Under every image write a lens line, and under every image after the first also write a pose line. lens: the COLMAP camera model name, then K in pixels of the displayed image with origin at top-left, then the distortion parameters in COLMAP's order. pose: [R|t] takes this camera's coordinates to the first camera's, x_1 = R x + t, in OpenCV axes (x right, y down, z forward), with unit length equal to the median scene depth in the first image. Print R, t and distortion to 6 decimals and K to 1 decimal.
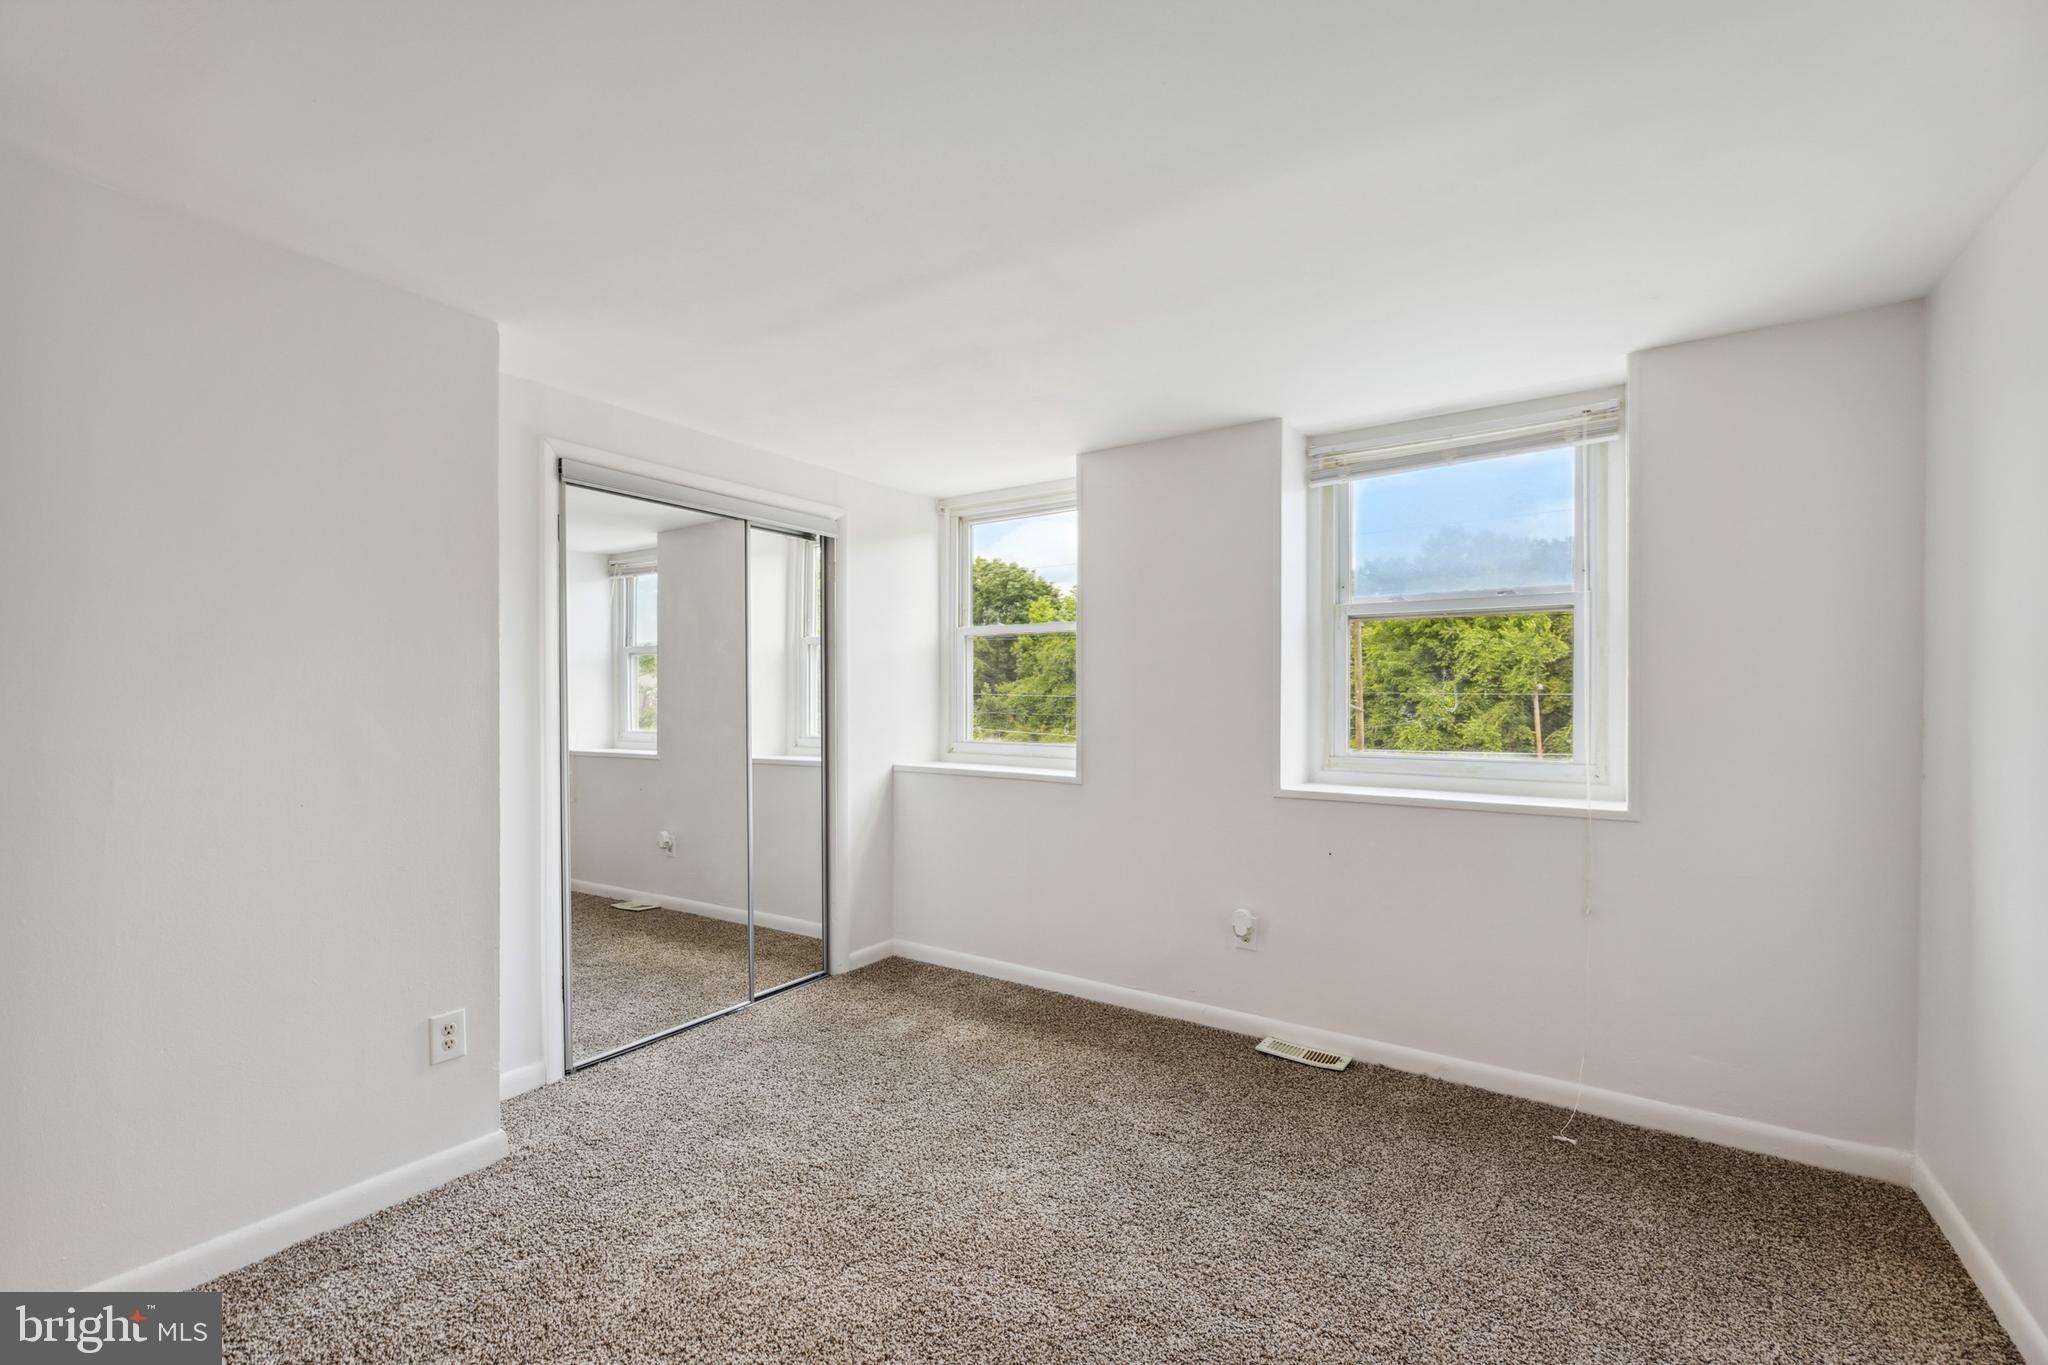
lens RADIAL K [[861.7, 0, 1028.4], [0, 861.7, 713.3], [0, 0, 1]] dist [0.000985, 0.000125]
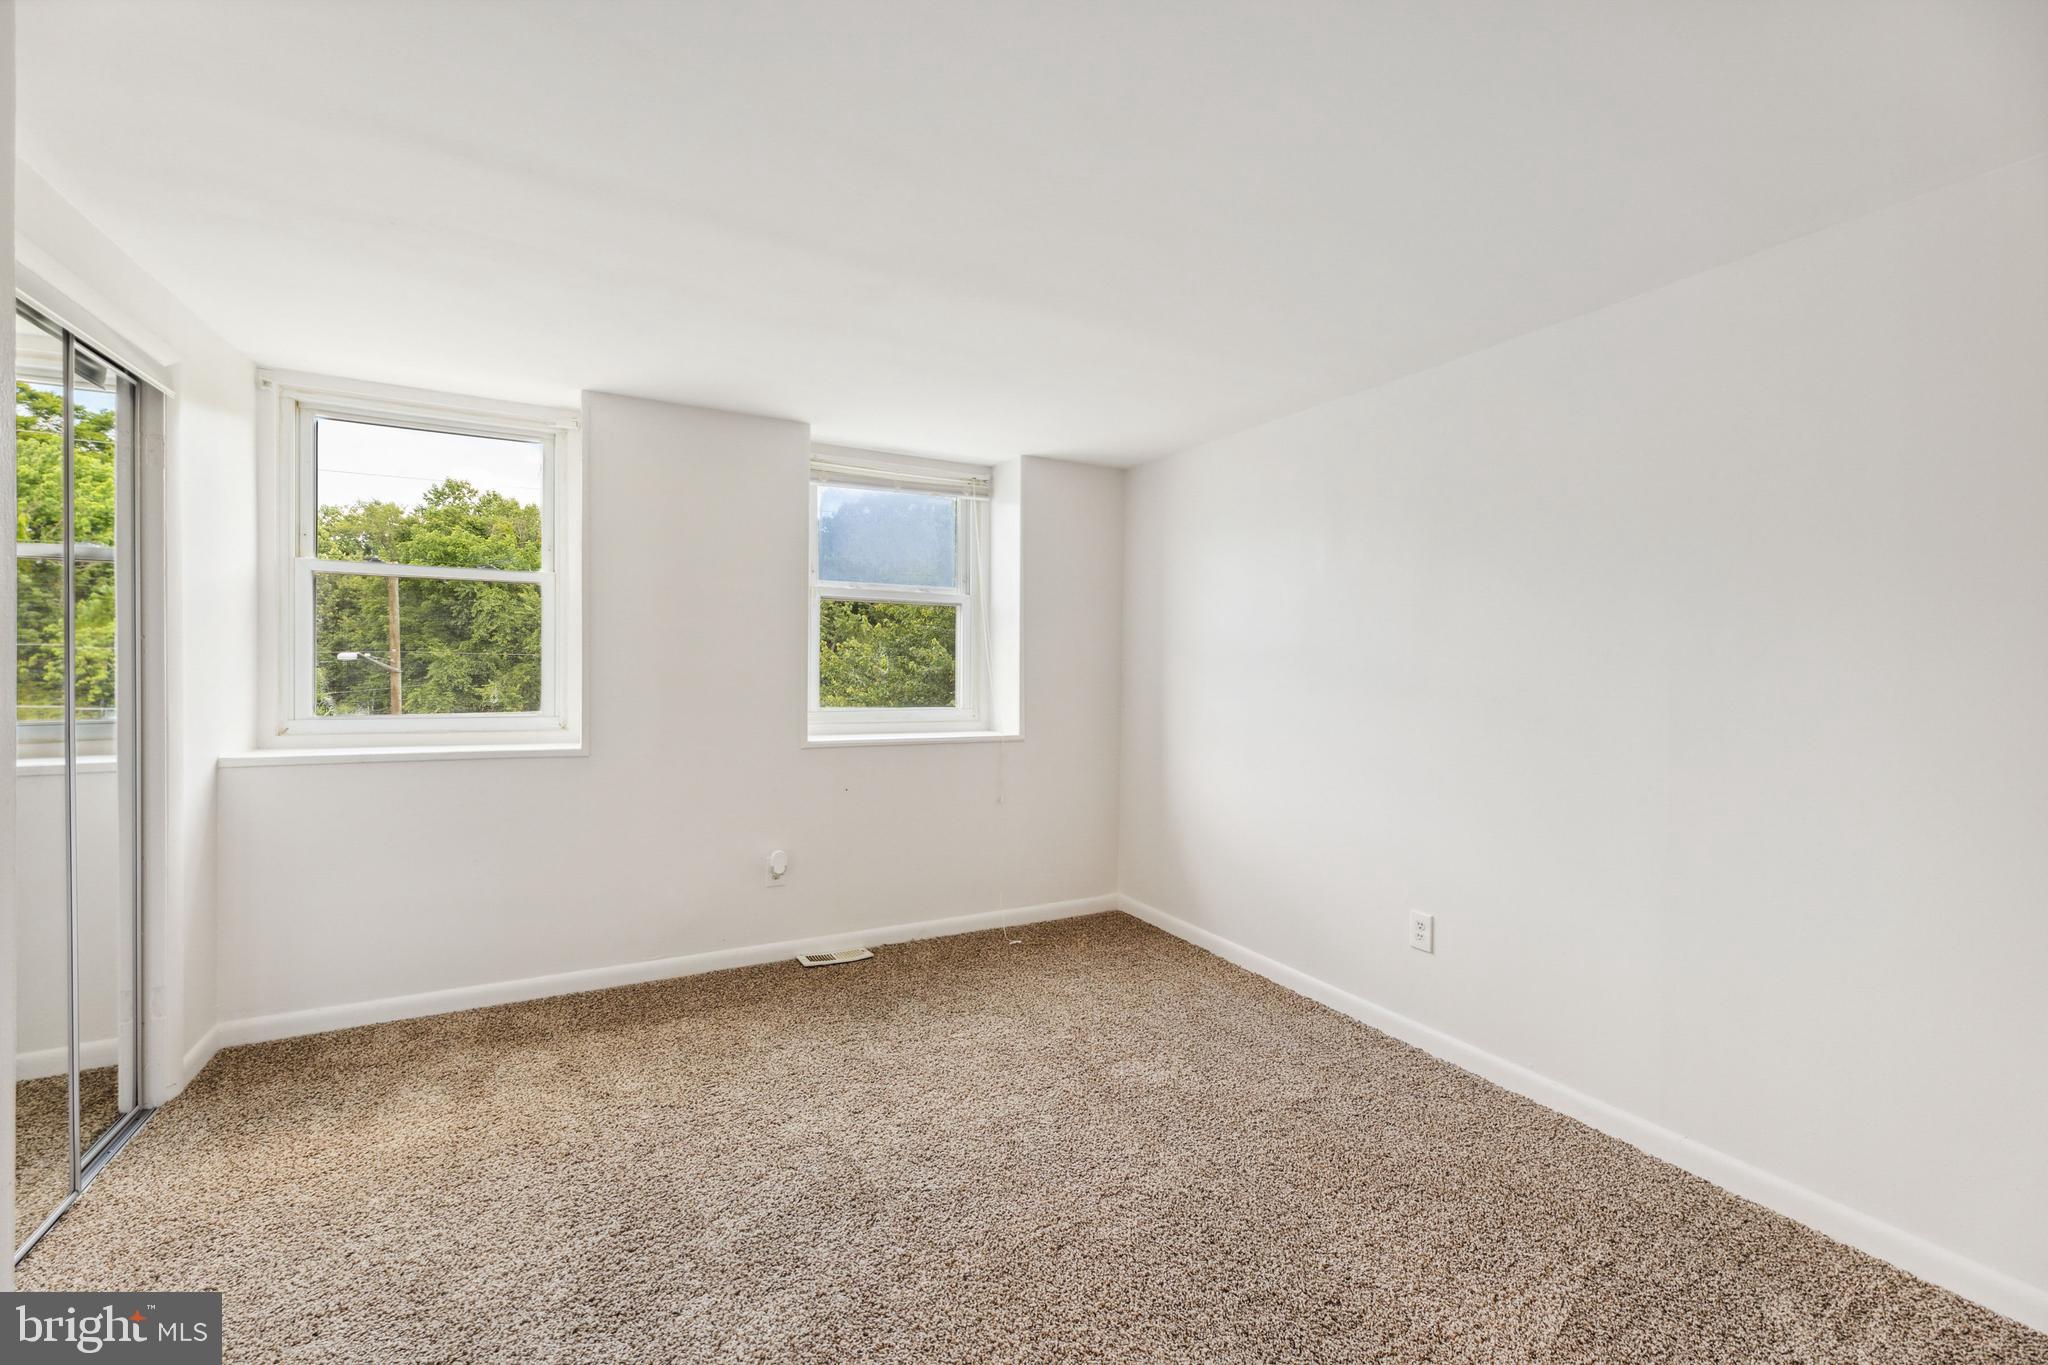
lens RADIAL K [[827.3, 0, 1021.5], [0, 827.3, 679.1], [0, 0, 1]] dist [0.001204, 0.000063]
pose [[0.462902, -0.009355, 0.886360, -0.411130], [0.003577, 0.999956, 0.008686, -0.003638], [-0.886402, -0.000850, 0.462915, 0.159583]]
